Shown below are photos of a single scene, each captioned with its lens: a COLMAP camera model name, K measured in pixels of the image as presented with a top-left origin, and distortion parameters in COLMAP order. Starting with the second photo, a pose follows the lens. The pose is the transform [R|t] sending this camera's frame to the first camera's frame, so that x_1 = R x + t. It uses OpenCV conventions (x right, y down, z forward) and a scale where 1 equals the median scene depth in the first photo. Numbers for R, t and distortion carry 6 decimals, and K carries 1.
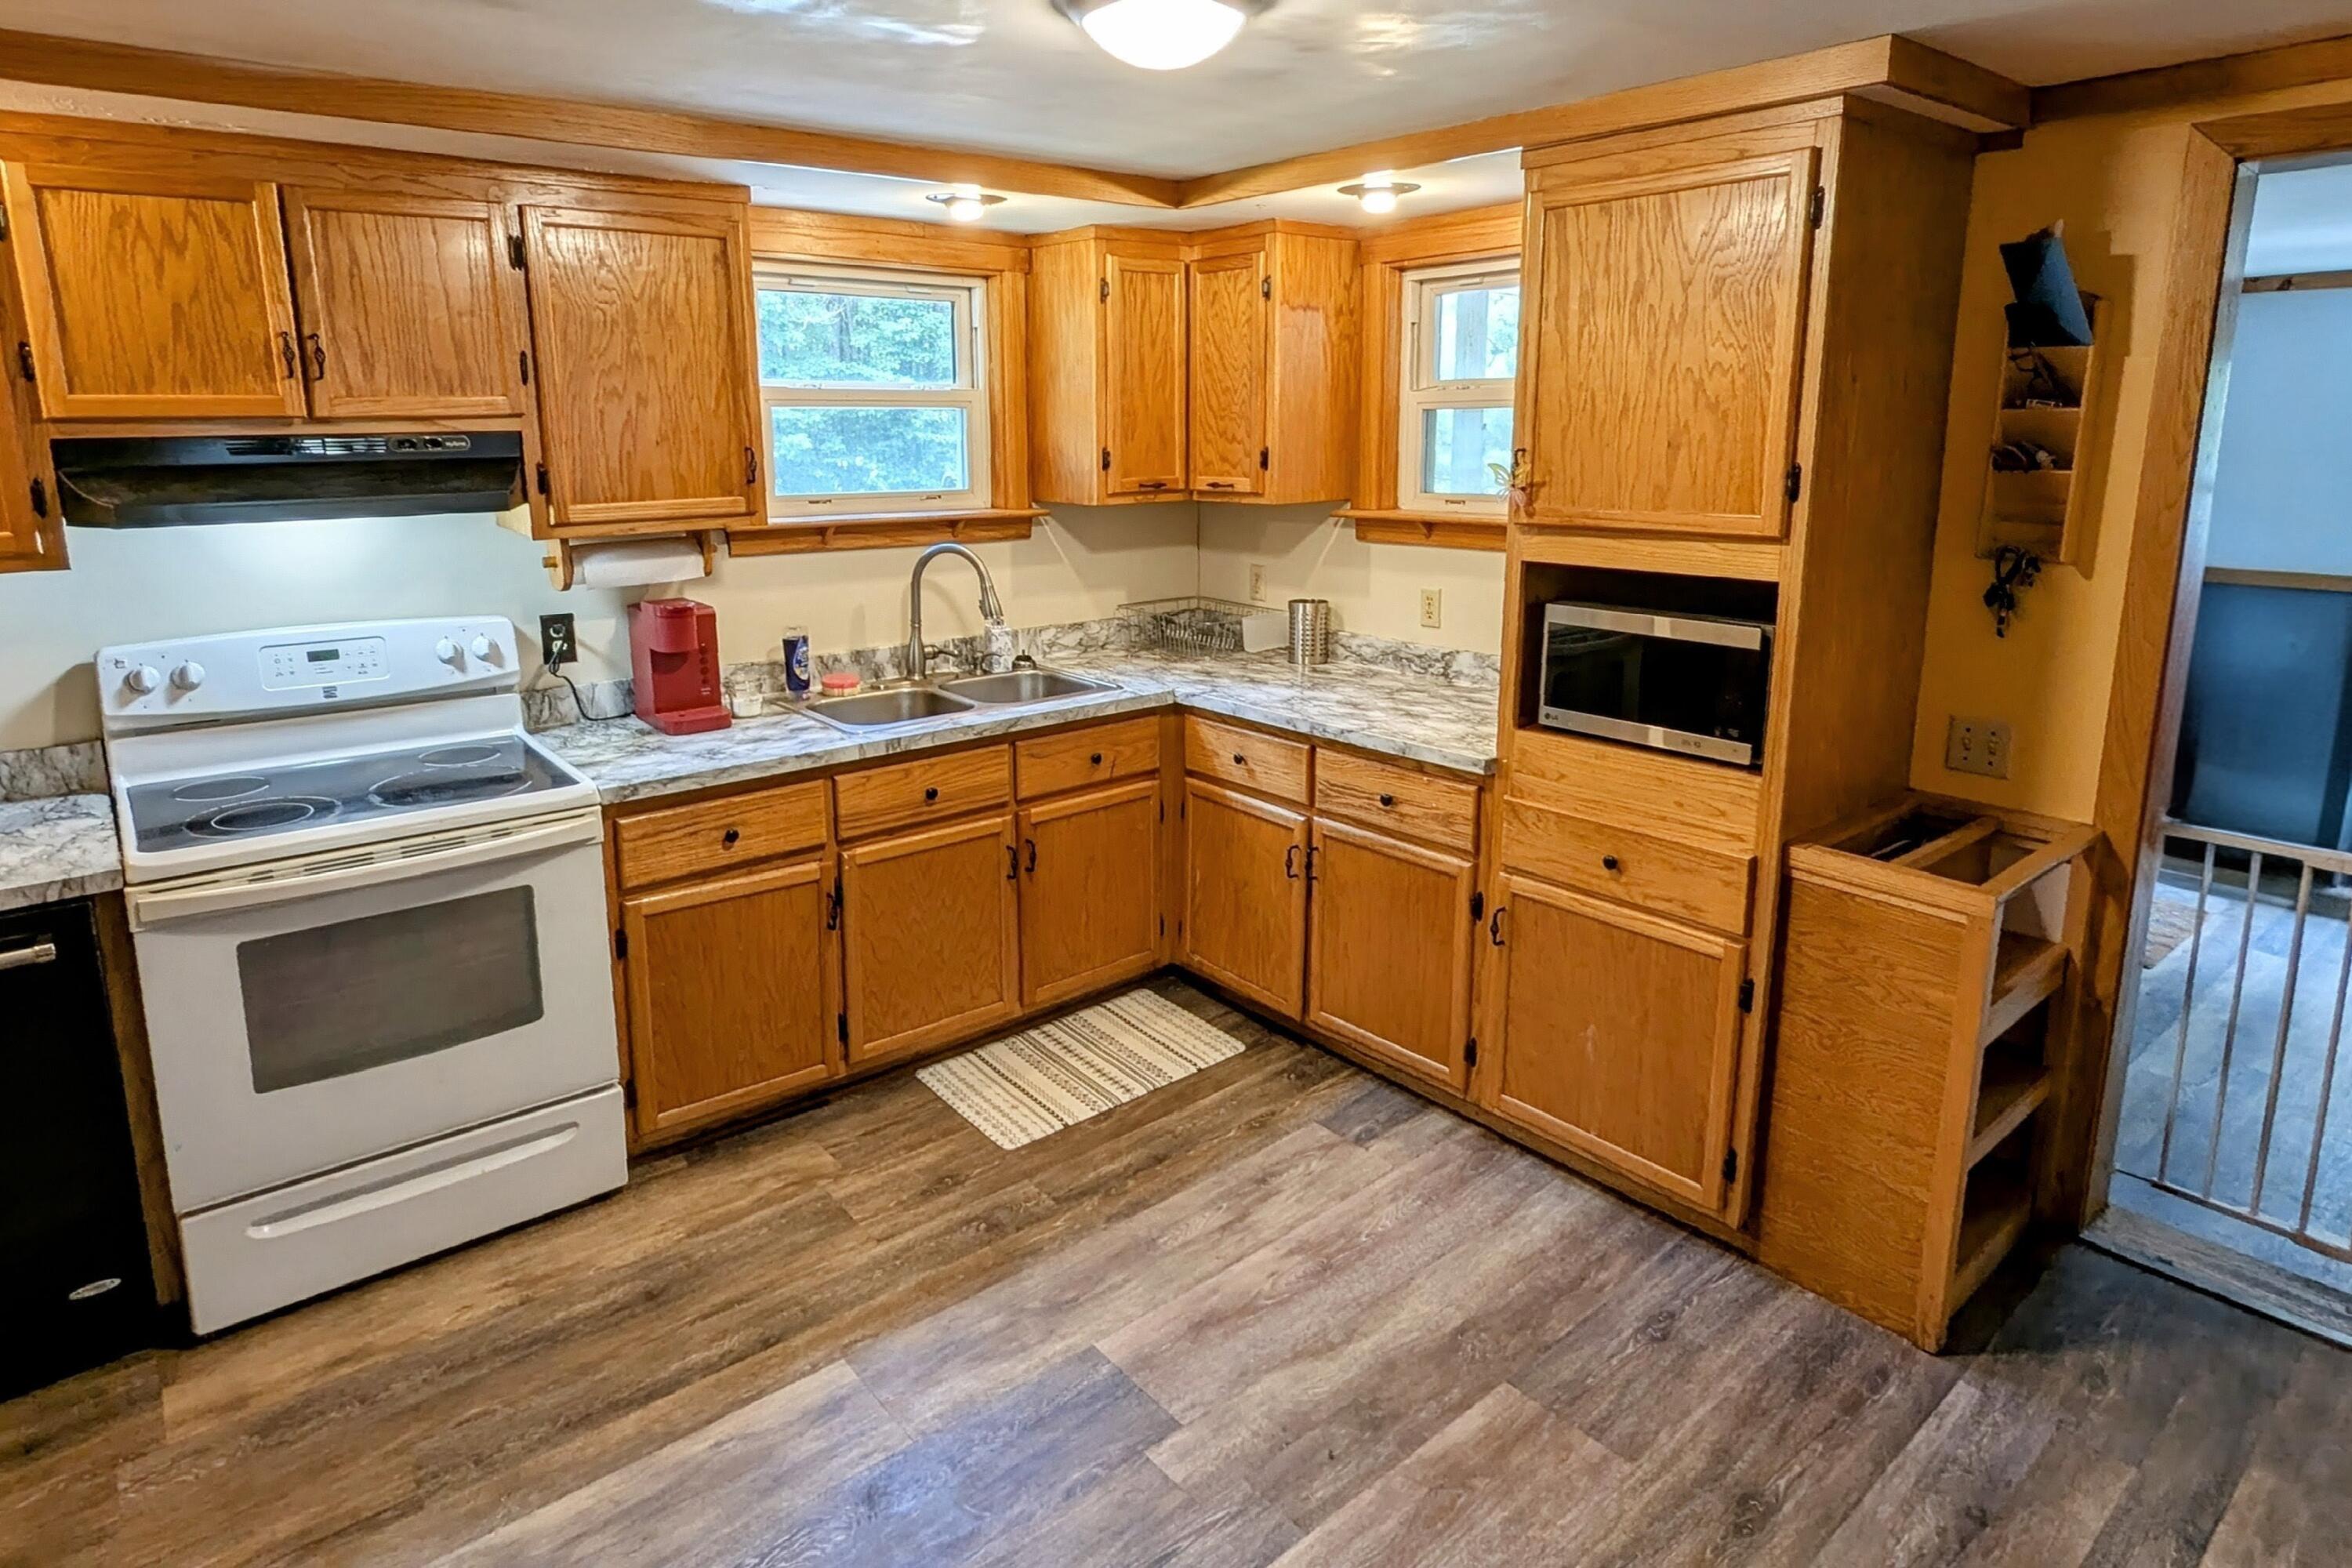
lens RADIAL K [[1287.3, 0, 1160.9], [0, 1287.3, 675.4], [0, 0, 1]] dist [0.007682, -0.001894]
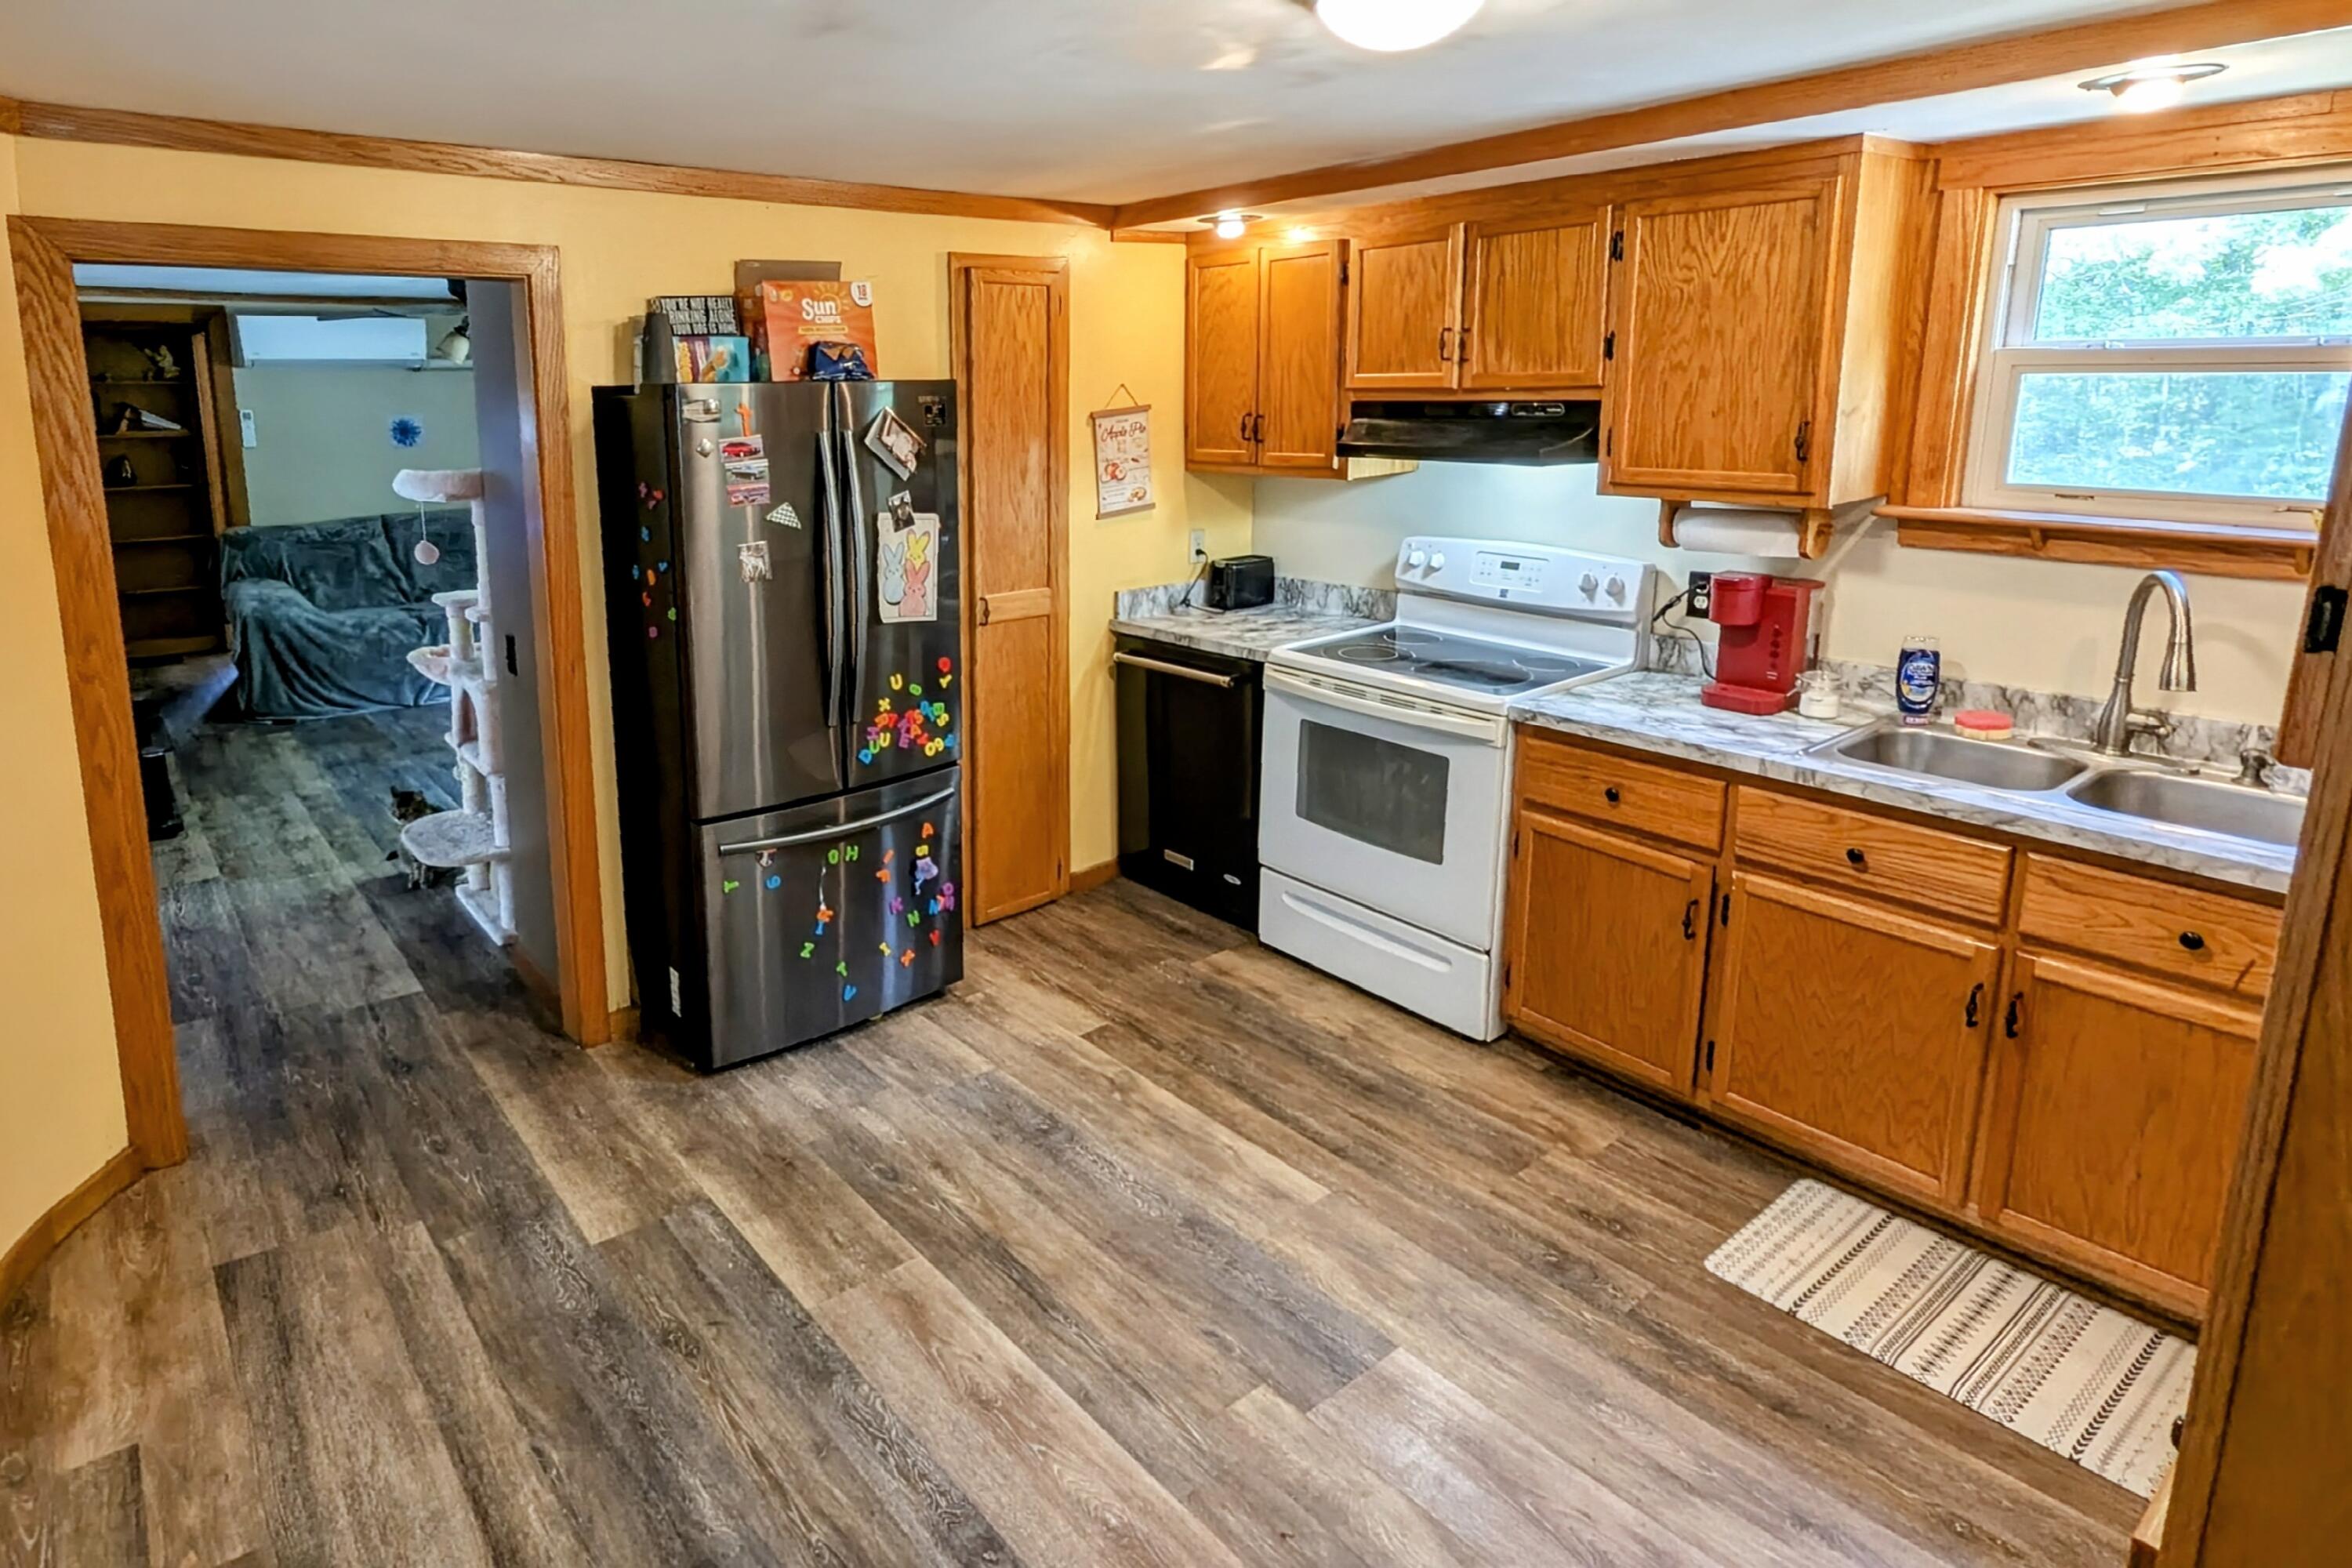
lens RADIAL K [[1338.7, 0, 1080.5], [0, 1338.7, 656.0], [0, 0, 1]] dist [-0.004320, -0.000520]
pose [[-0.026292, 0.207491, -0.977884, 0.708715], [-0.188151, 0.959711, 0.208694, -0.127235], [0.981788, 0.189477, 0.013807, 0.549165]]
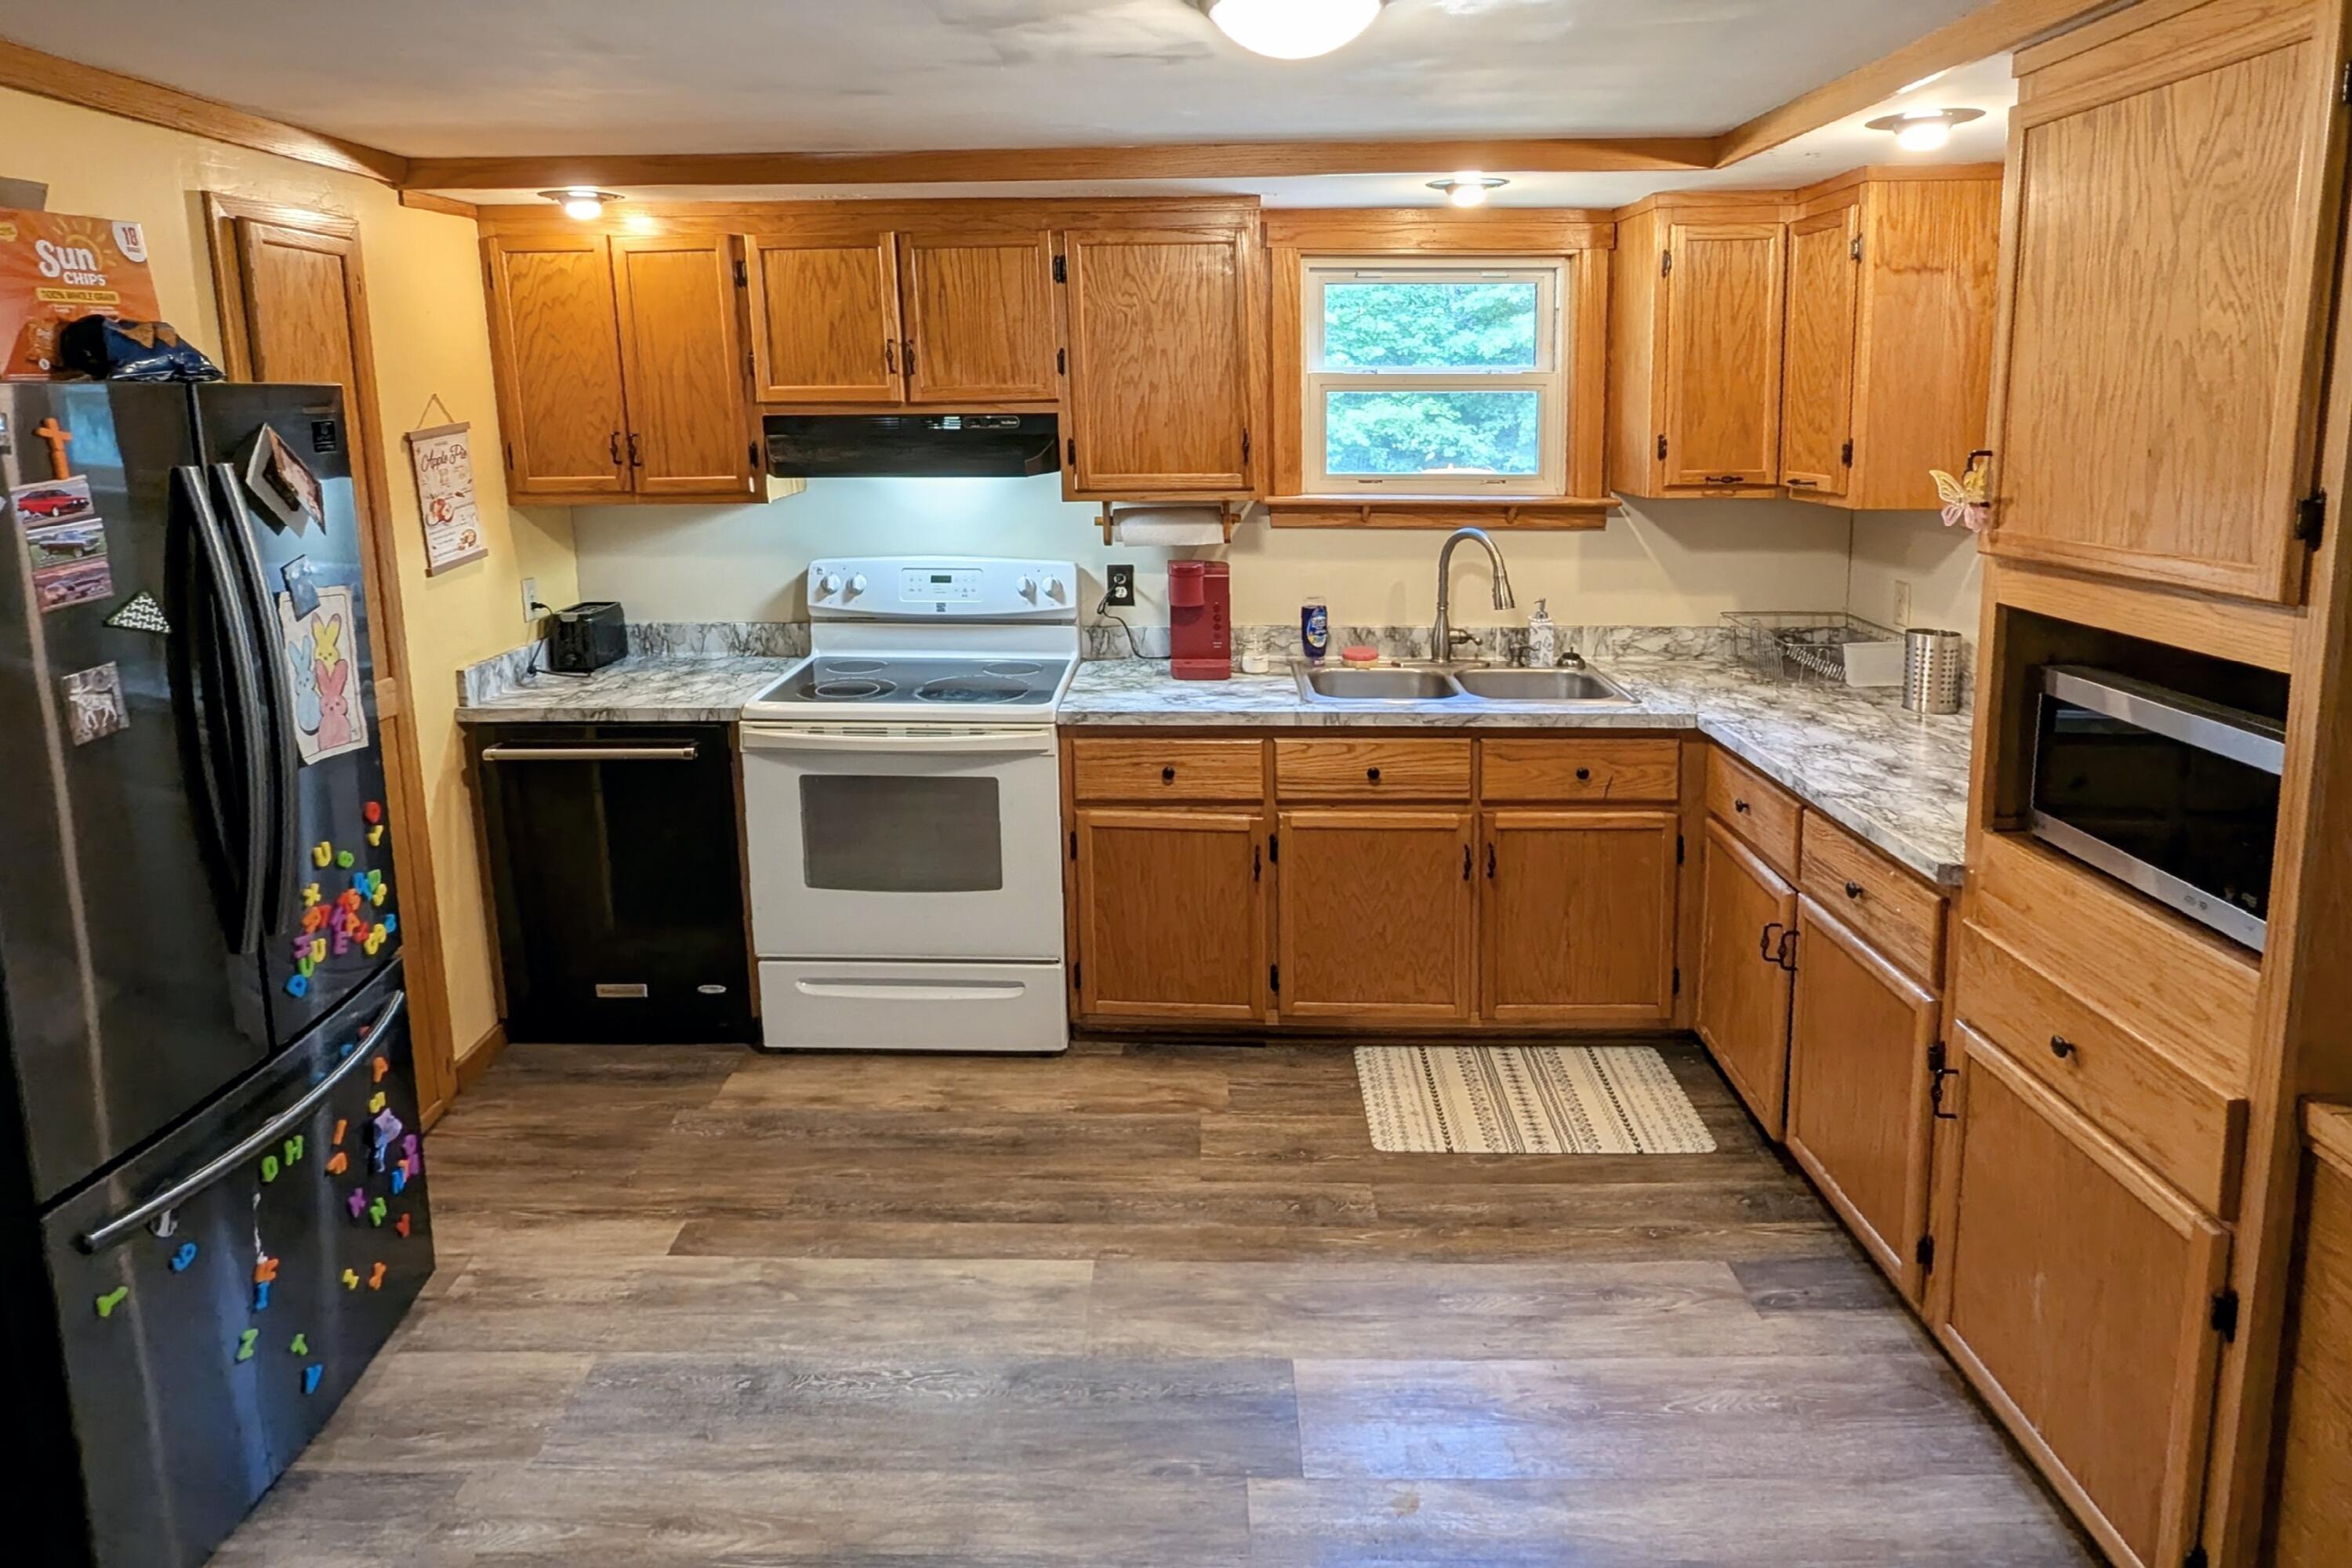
lens RADIAL K [[1287.3, 0, 1194.9], [0, 1287.3, 597.2], [0, 0, 1]] dist [0.007682, -0.001894]
pose [[0.768979, 0.102343, -0.631028, 0.374608], [-0.127879, 0.991777, 0.005015, -0.035743], [0.626353, 0.076839, 0.775744, 0.135808]]
